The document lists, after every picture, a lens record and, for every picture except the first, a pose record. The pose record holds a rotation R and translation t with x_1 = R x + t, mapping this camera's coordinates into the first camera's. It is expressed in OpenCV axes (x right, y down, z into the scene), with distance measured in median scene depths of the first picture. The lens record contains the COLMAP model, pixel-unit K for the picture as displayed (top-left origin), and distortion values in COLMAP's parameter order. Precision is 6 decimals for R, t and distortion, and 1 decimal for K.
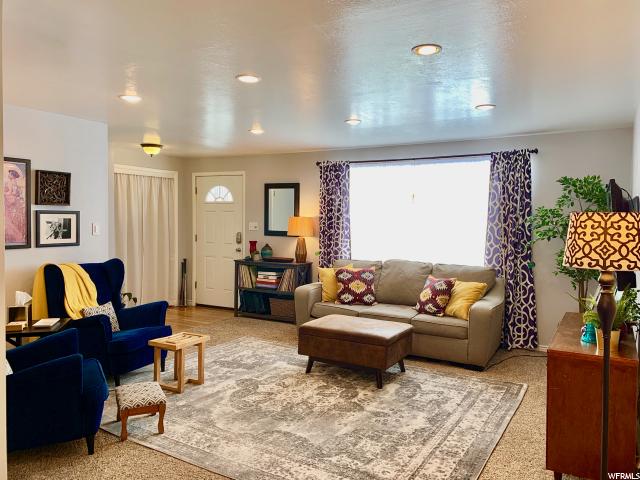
lens RADIAL K [[488.2, 0, 320.0], [0, 488.2, 240.0], [0, 0, 1]] dist [0.071180, -0.114241]
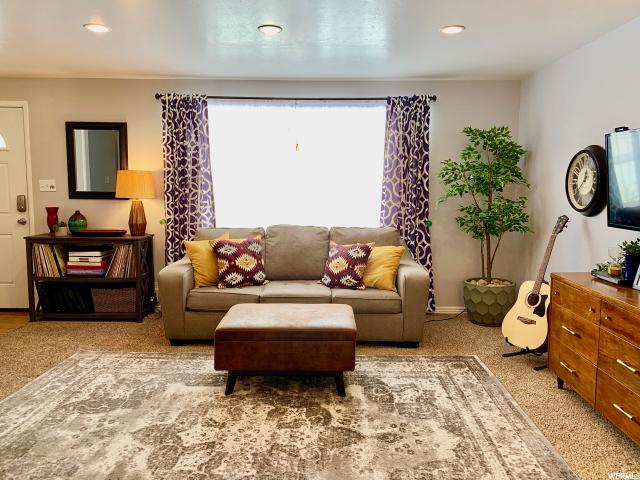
lens RADIAL K [[488.2, 0, 320.0], [0, 488.2, 240.0], [0, 0, 1]] dist [0.071180, -0.114241]
pose [[0.865857, -0.061447, 0.496503, -0.211210], [0.025280, 0.996535, 0.079244, 0.003357], [-0.499652, -0.056063, 0.864410, 0.303632]]
